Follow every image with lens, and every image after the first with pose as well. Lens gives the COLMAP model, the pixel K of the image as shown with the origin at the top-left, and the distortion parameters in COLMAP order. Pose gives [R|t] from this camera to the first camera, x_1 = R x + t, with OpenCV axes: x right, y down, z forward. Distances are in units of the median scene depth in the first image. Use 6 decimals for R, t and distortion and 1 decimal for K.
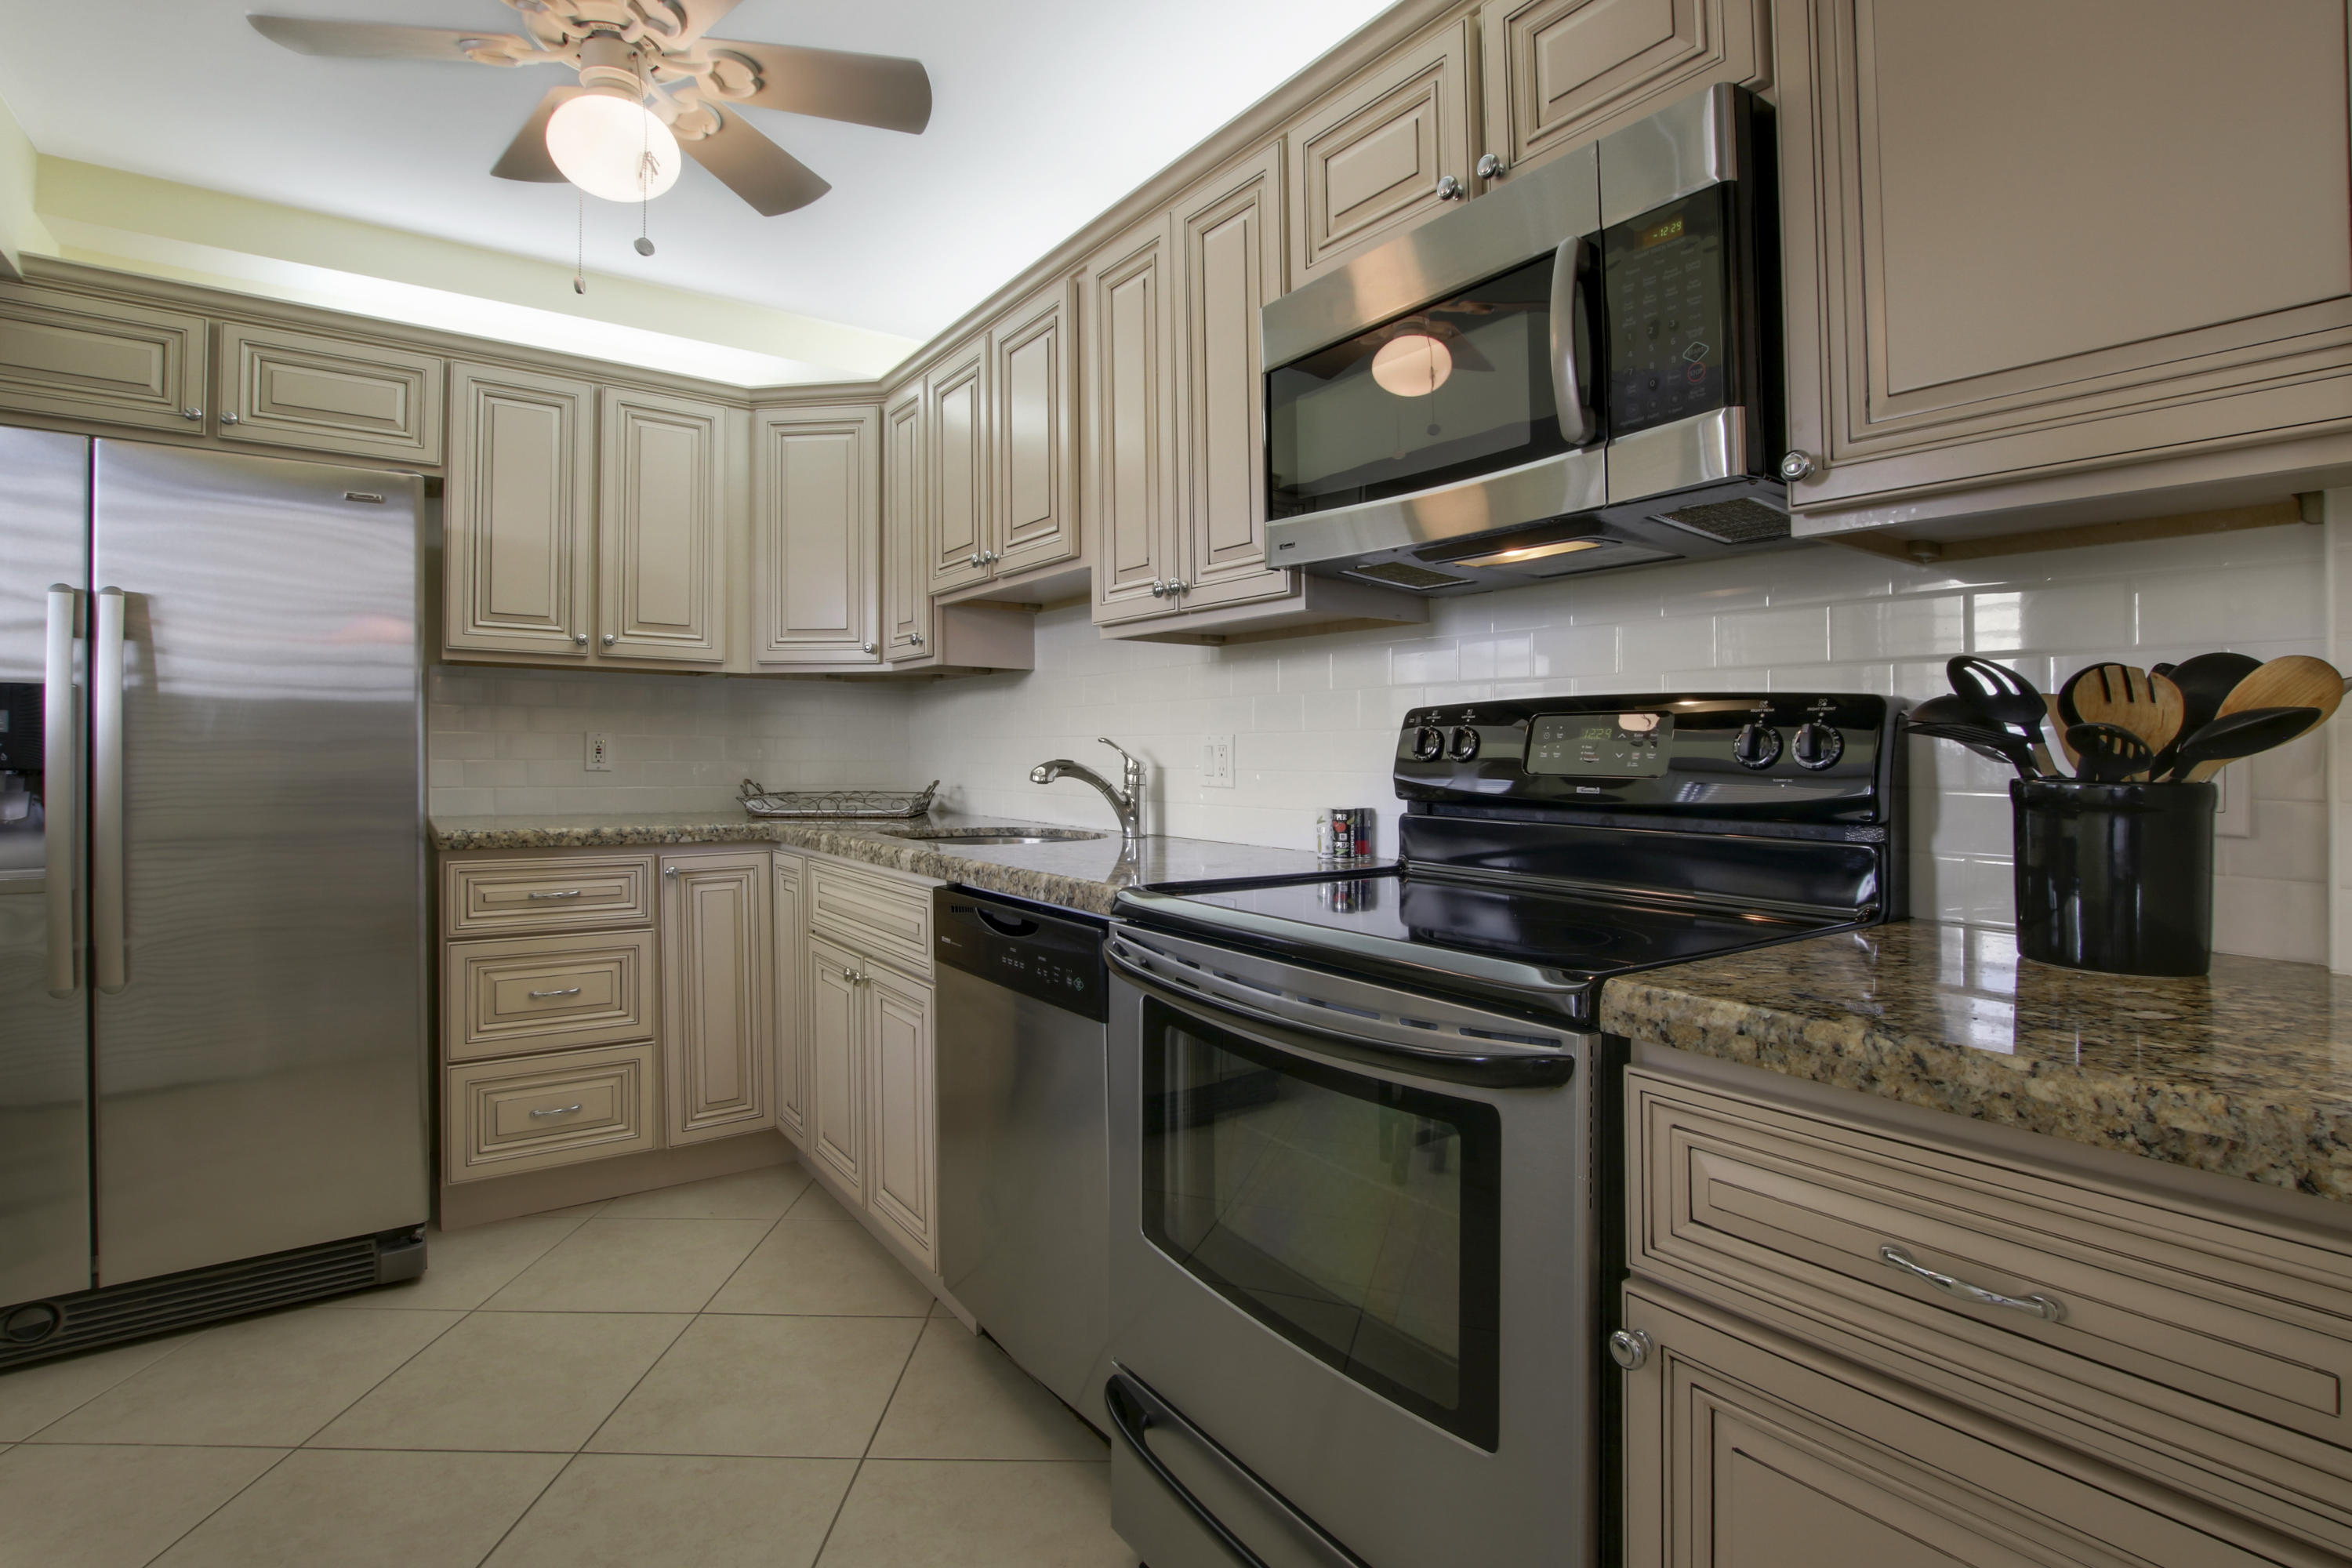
lens RADIAL K [[1149.8, 0, 1178.1], [0, 1149.8, 753.3], [0, 0, 1]] dist [-0.029643, 0.006975]
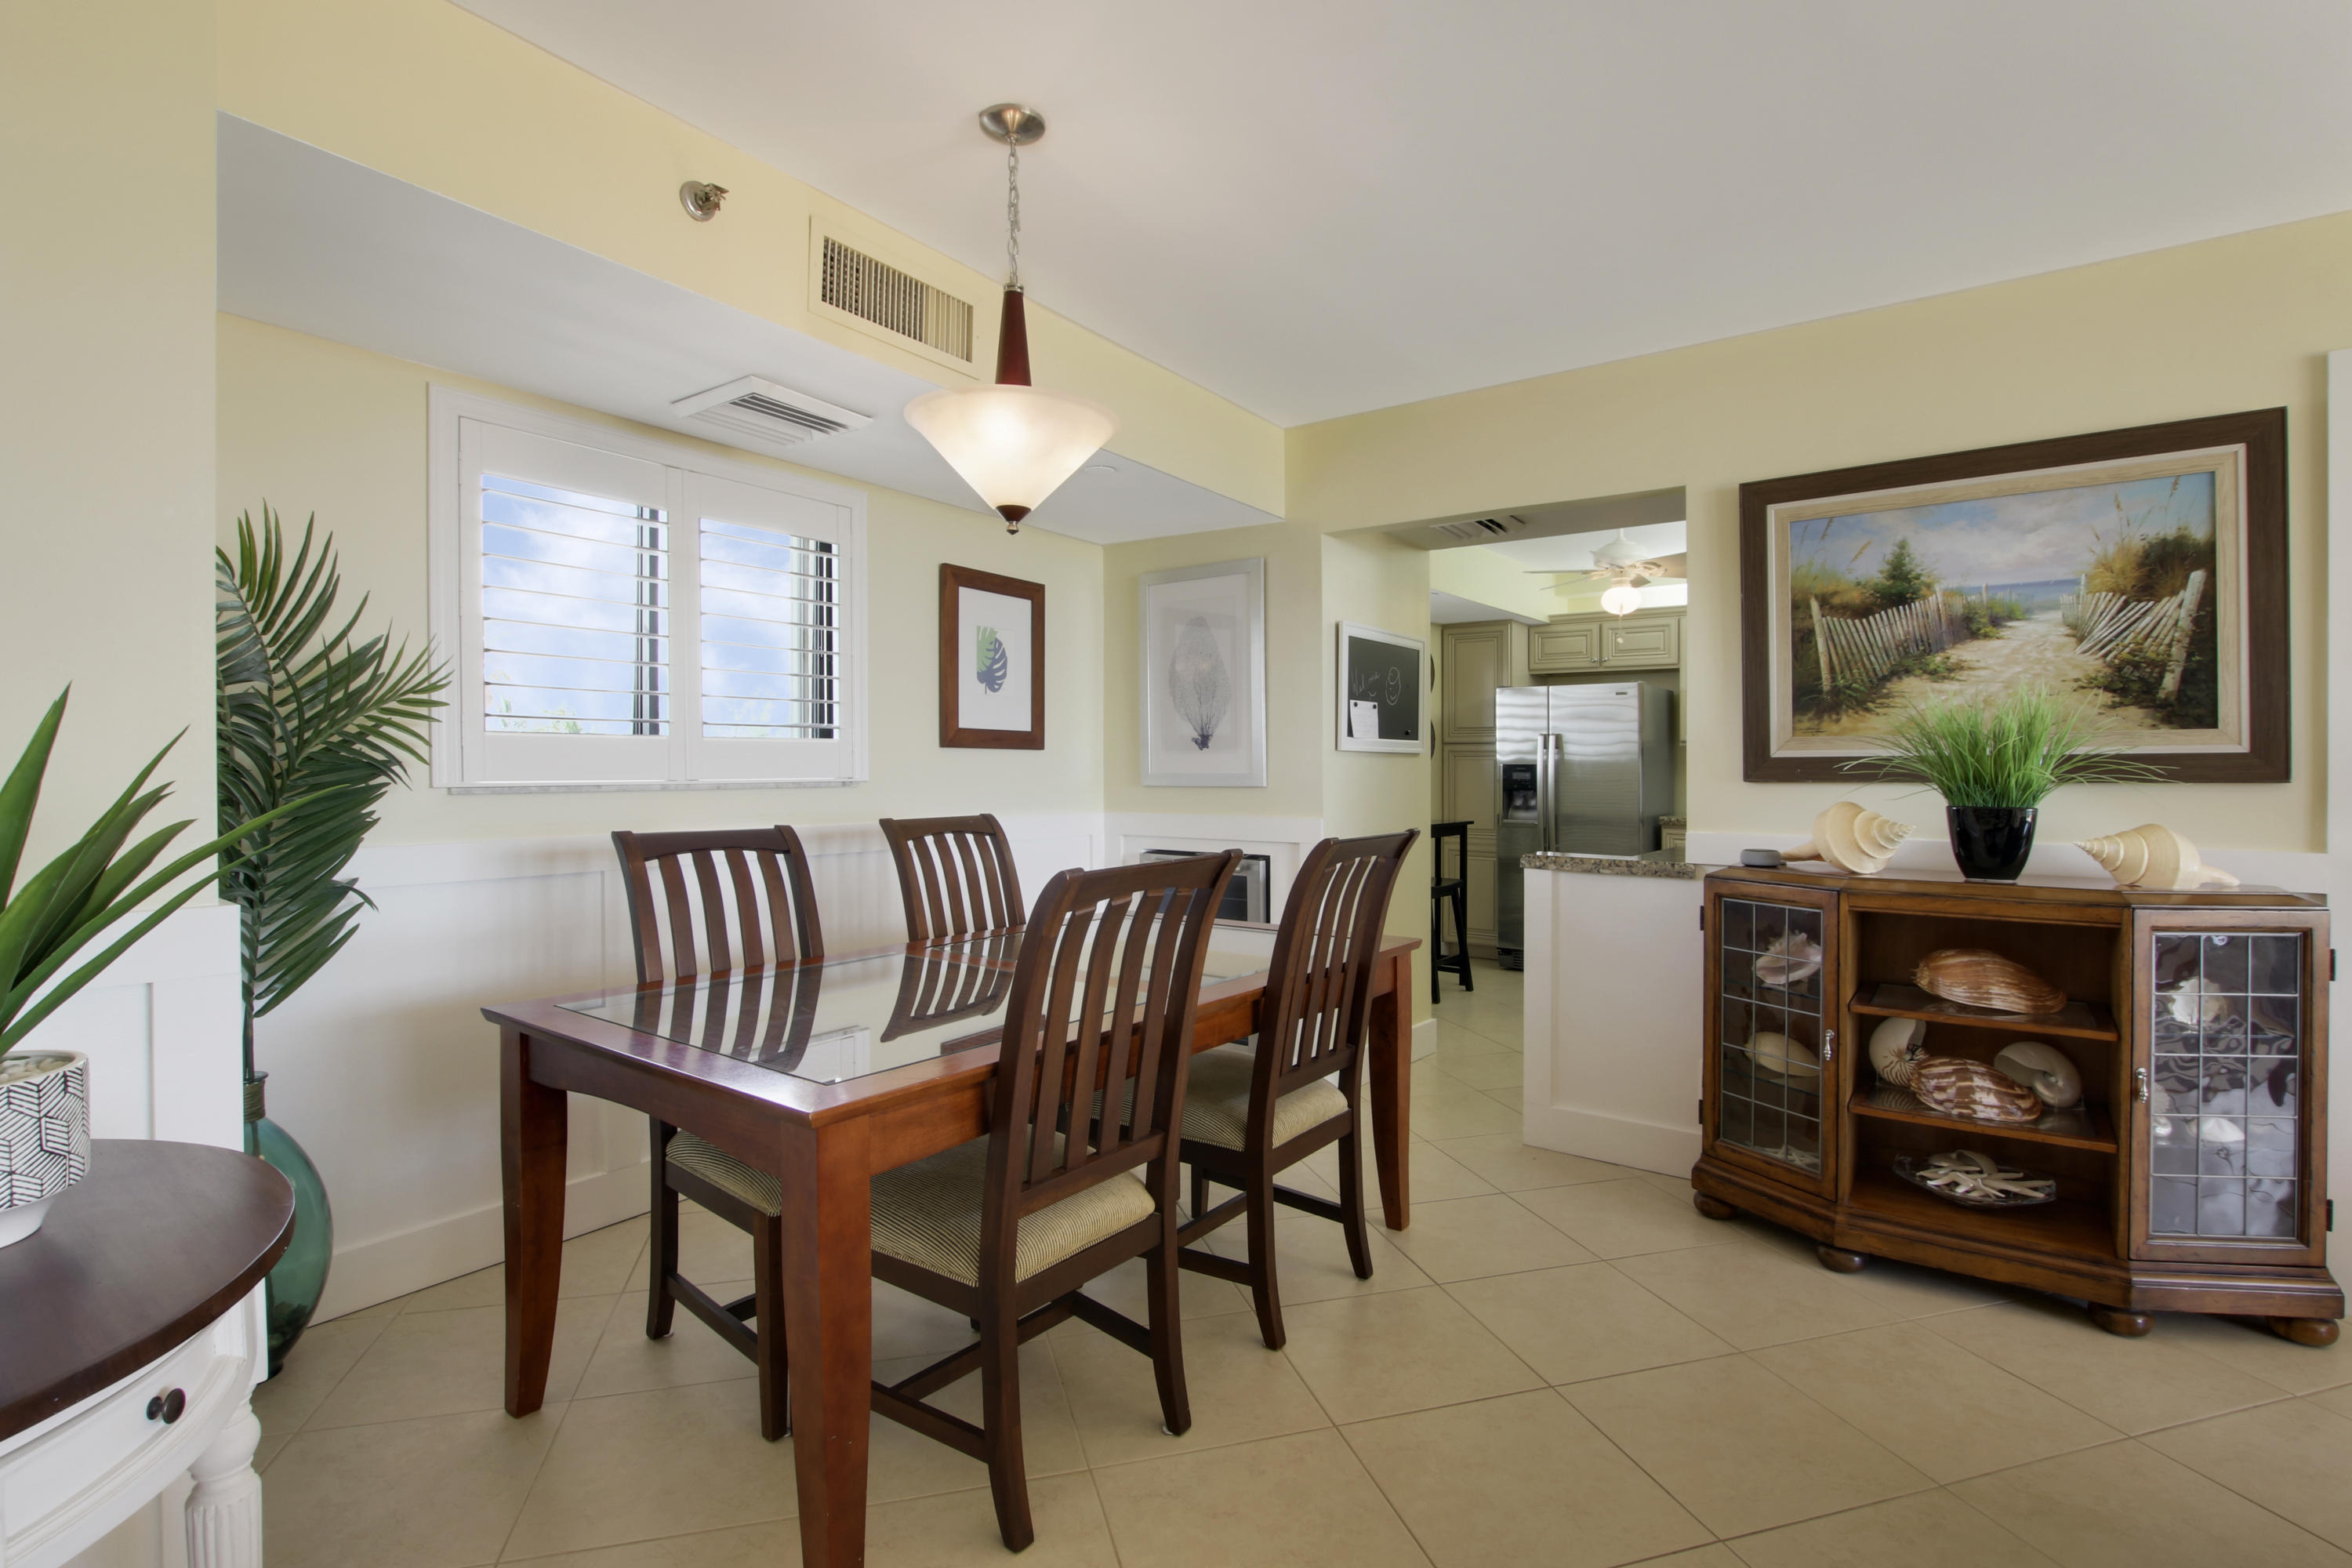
lens RADIAL K [[1149.8, 0, 1198.9], [0, 1149.8, 776.0], [0, 0, 1]] dist [-0.029643, 0.006975]
pose [[0.311269, 0.005269, -0.950307, 1.443827], [0.002003, 0.999979, 0.006201, -0.037123], [0.950320, -0.003834, 0.311252, -0.761002]]
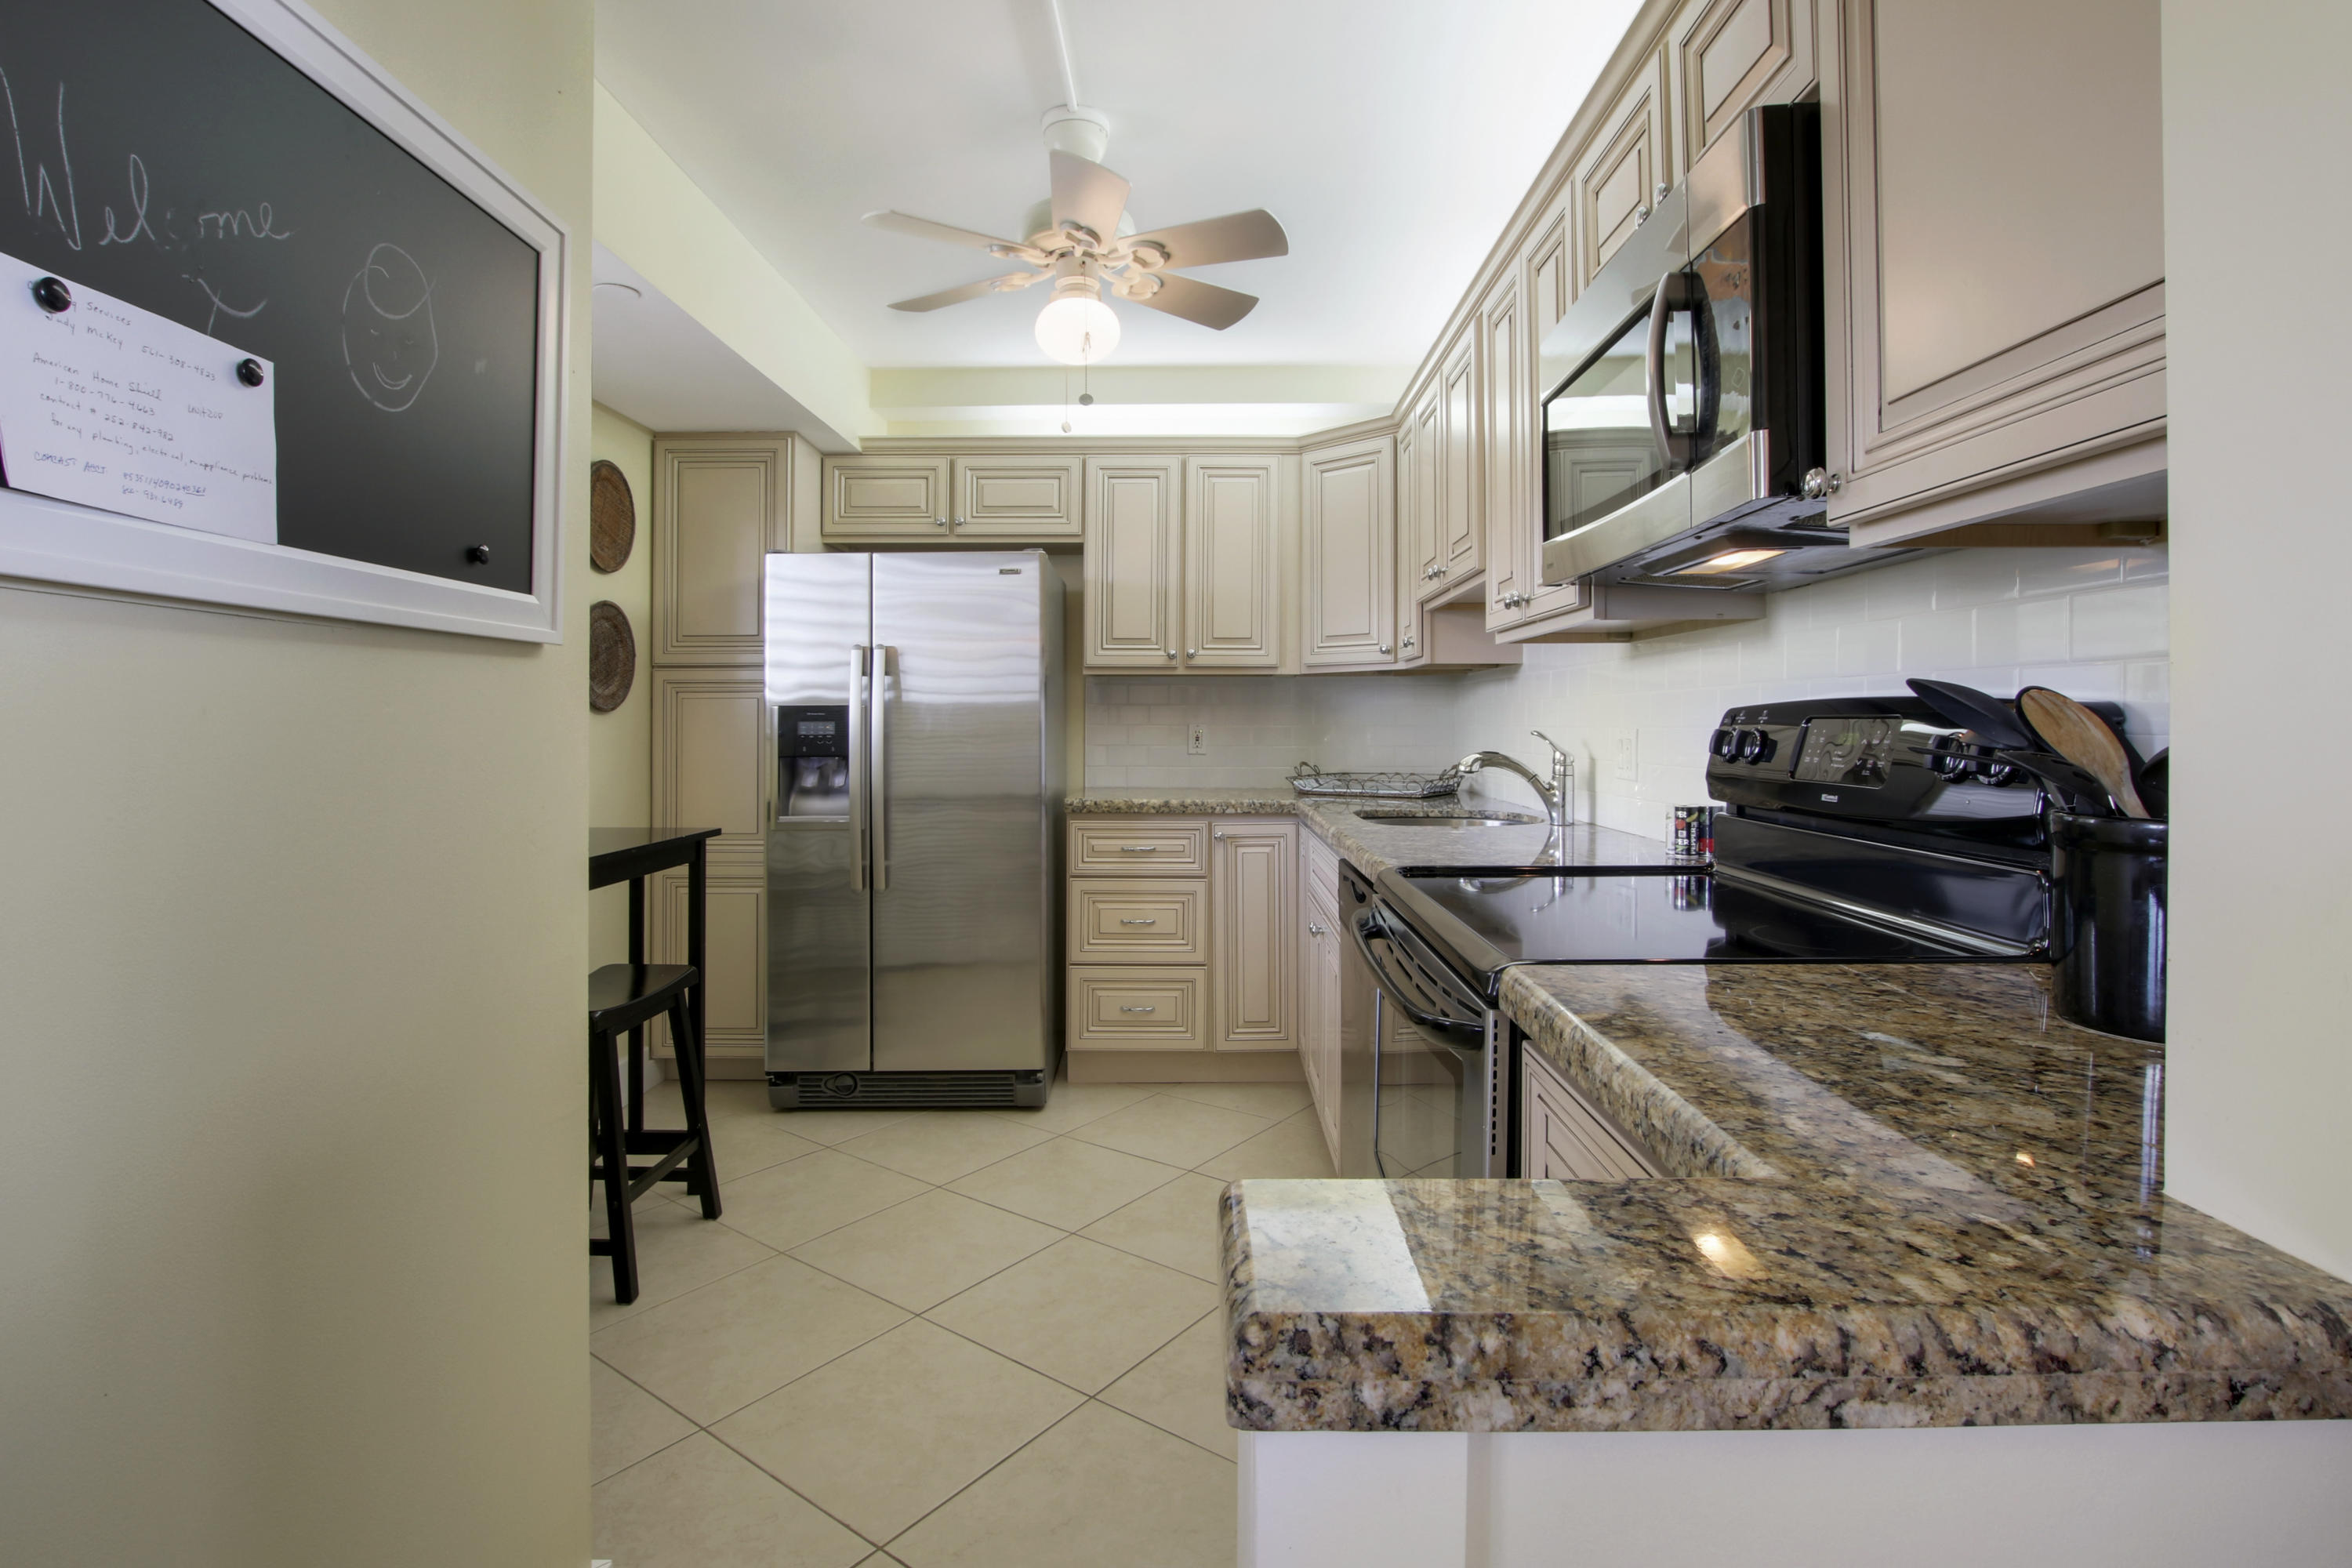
lens RADIAL K [[1149.8, 0, 1169.5], [0, 1149.8, 730.3], [0, 0, 1]] dist [-0.029643, 0.006975]
pose [[0.799717, -0.004366, -0.600361, 0.304746], [0.007507, 0.999968, 0.002728, -0.019312], [0.600330, -0.006689, 0.799724, -0.061660]]
